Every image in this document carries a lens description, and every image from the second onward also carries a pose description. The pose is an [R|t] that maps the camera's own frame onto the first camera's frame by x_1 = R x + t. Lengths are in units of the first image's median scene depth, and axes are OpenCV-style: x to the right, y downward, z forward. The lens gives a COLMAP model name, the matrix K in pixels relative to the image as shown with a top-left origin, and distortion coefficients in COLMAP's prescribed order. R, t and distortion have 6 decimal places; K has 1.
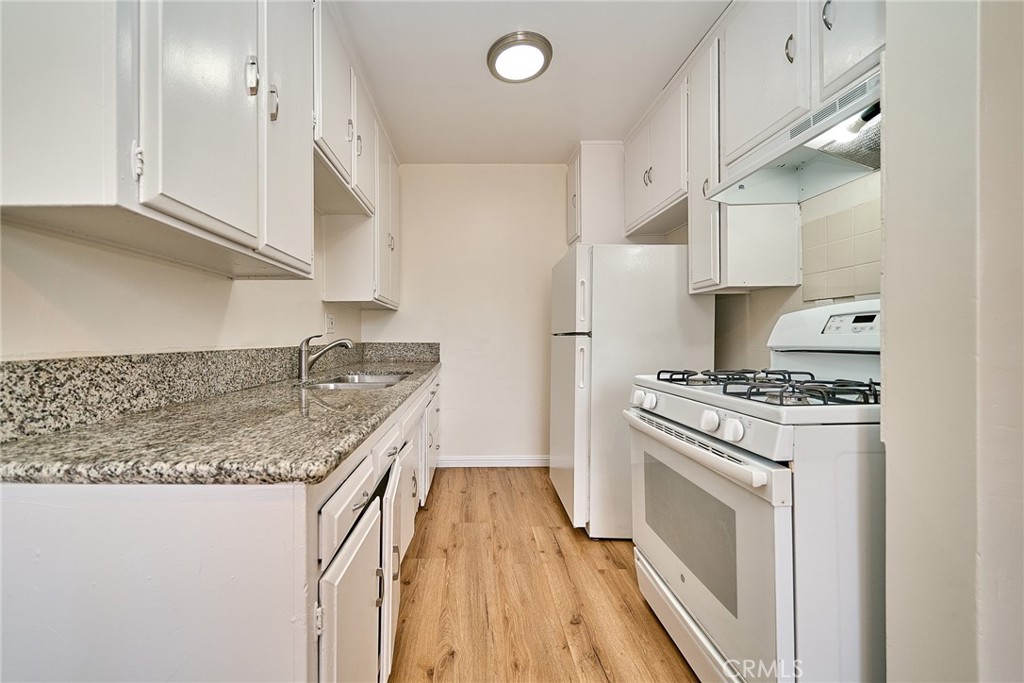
lens RADIAL K [[357.3, 0, 504.5], [0, 357.3, 340.4], [0, 0, 1]] dist [0.004920, -0.002031]
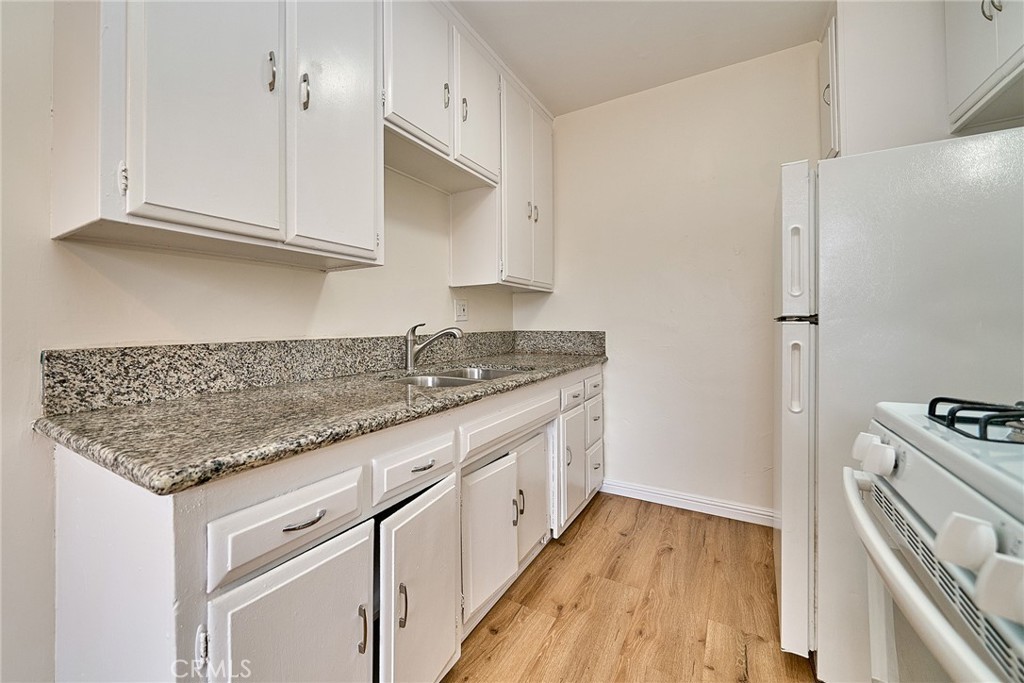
lens RADIAL K [[420.2, 0, 489.2], [0, 420.2, 321.7], [0, 0, 1]] dist [0.000191, -0.001558]
pose [[0.819118, -0.007439, -0.573577, 0.271717], [0.000656, 0.999927, -0.012031, -0.007796], [0.573625, 0.009479, 0.819063, 0.217818]]
